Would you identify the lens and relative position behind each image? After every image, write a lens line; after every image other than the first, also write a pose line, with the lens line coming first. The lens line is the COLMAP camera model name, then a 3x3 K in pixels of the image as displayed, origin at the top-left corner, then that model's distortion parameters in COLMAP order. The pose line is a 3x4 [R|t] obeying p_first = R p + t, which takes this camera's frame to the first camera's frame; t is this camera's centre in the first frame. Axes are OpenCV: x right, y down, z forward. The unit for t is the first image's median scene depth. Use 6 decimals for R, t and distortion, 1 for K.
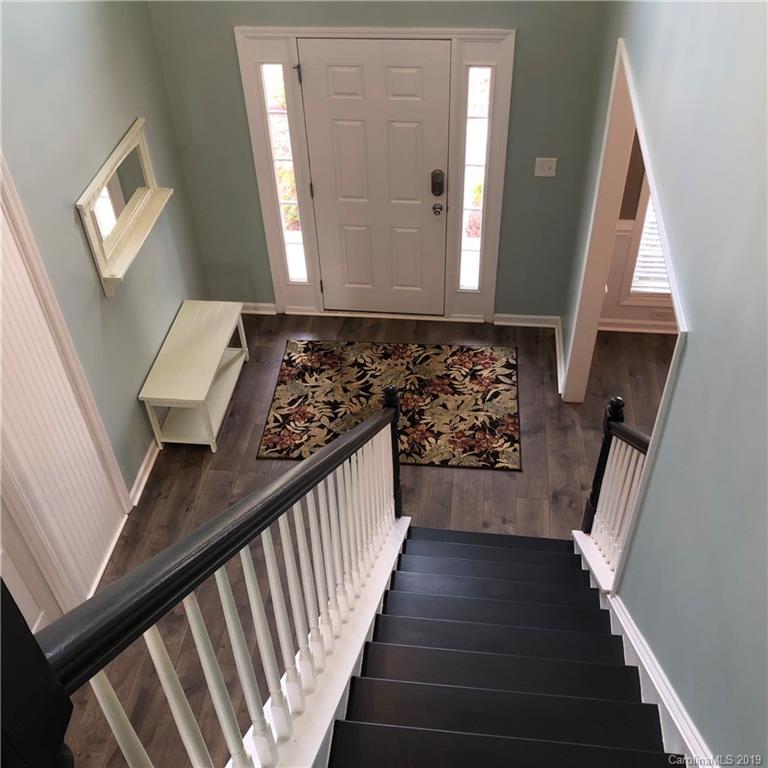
lens RADIAL K [[827.2, 0, 384.0], [0, 827.2, 384.0], [0, 0, 1]] dist [0.195122, -0.641292]
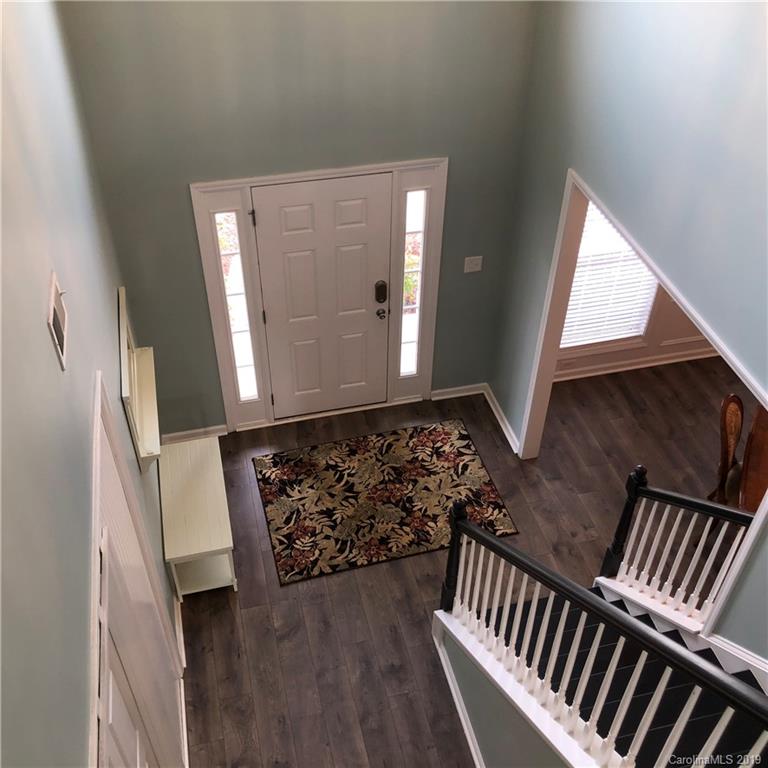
lens RADIAL K [[827.2, 0, 384.0], [0, 827.2, 384.0], [0, 0, 1]] dist [0.195122, -0.641292]
pose [[0.934048, -0.202348, 0.294294, -0.270853], [0.208240, 0.978010, 0.011527, -0.131316], [-0.290155, 0.050517, 0.955645, -0.033211]]
